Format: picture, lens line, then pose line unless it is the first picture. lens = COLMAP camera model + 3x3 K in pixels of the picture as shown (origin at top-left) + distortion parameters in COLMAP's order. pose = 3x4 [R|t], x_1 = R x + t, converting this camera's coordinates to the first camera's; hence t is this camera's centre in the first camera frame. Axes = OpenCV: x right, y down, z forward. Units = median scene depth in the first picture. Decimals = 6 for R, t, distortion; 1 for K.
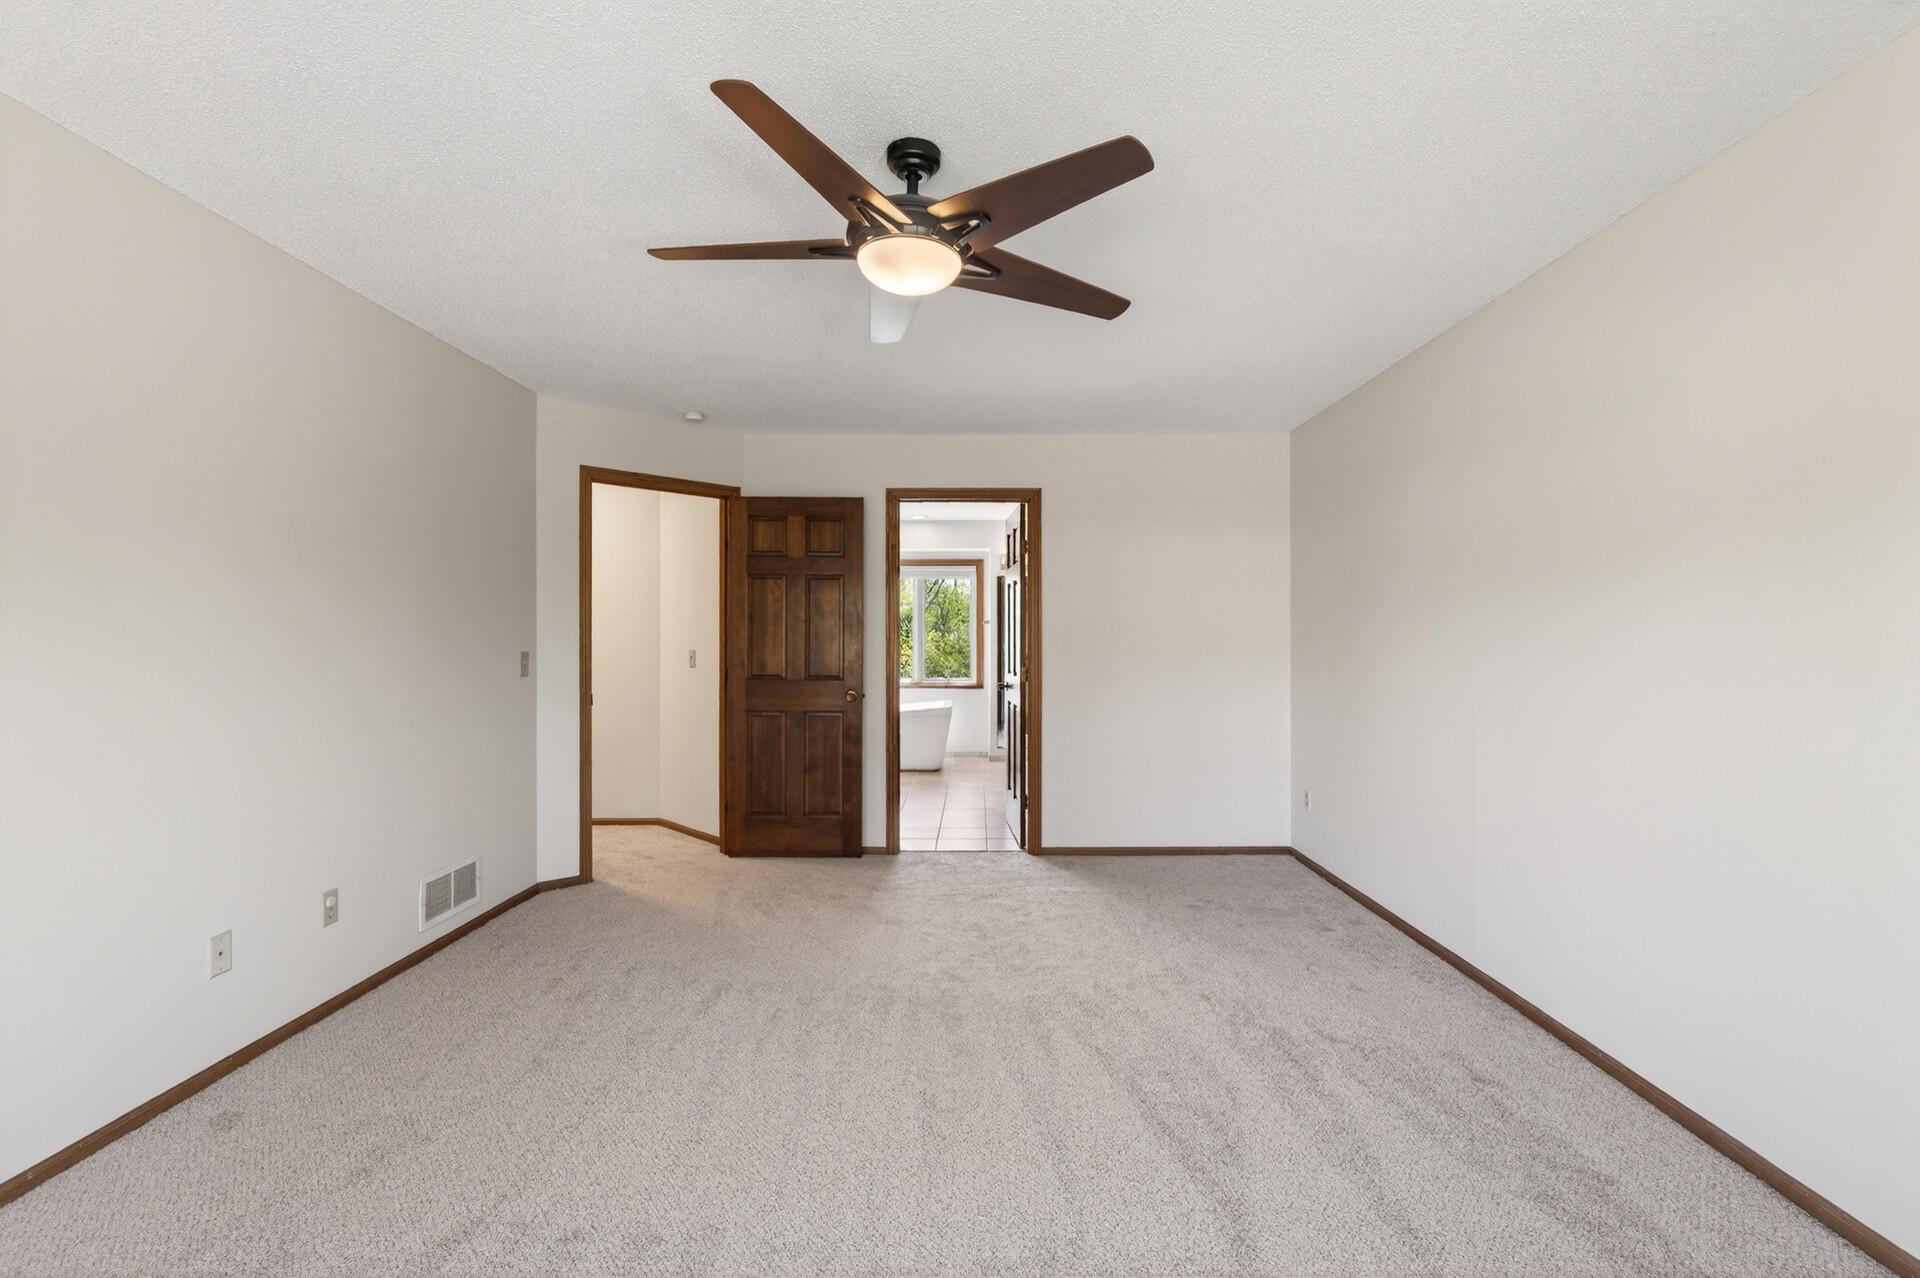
lens RADIAL K [[907.9, 0, 963.4], [0, 907.9, 636.6], [0, 0, 1]] dist [0.023738, 0.000430]
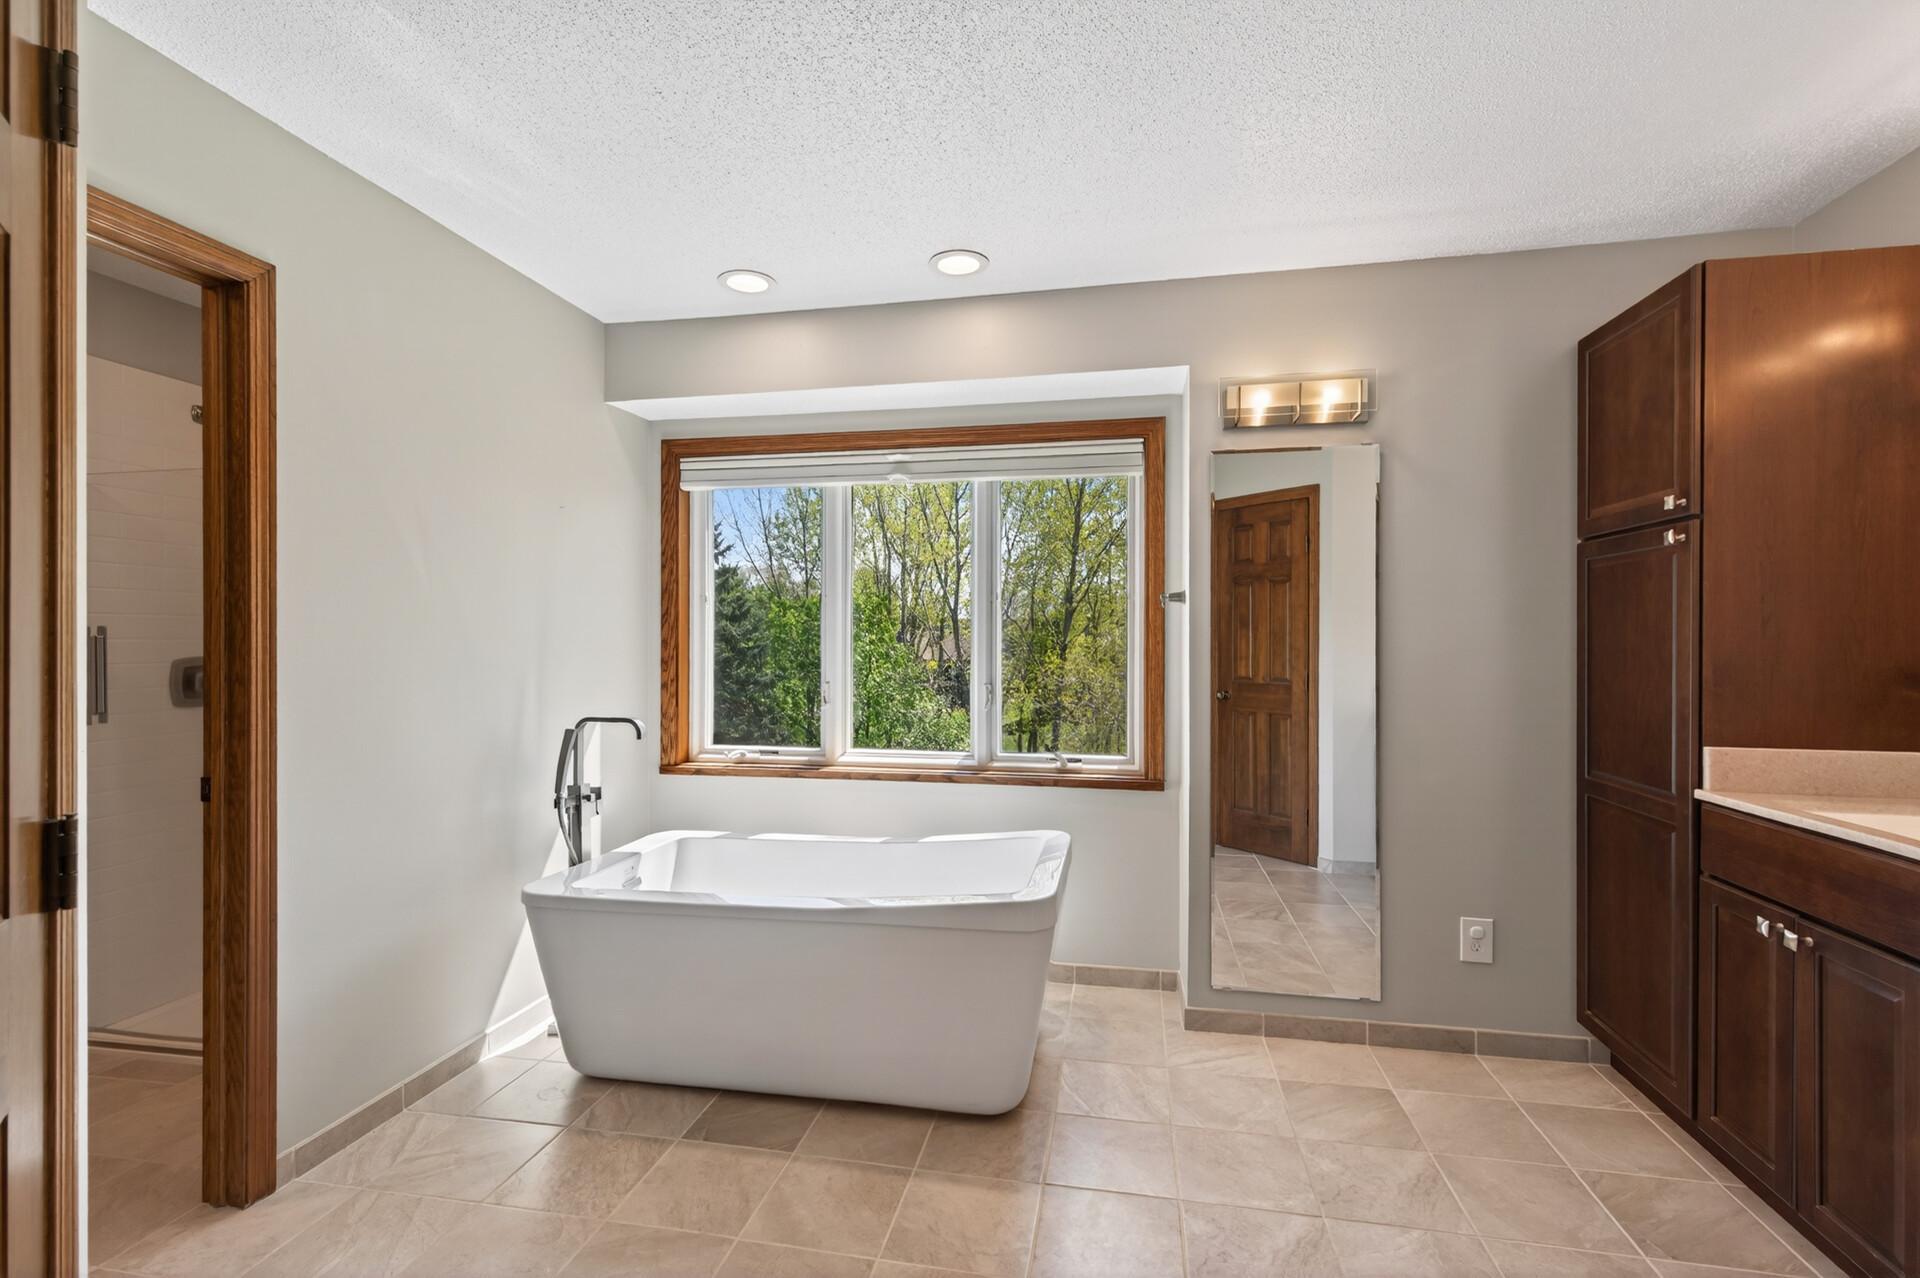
lens RADIAL K [[907.9, 0, 960.1], [0, 907.9, 644.2], [0, 0, 1]] dist [0.023738, 0.000430]
pose [[0.985084, 0.004779, -0.172010, 0.004813], [-0.004246, 0.999985, 0.003466, 0.000843], [0.172024, -0.002683, 0.985089, 0.641242]]
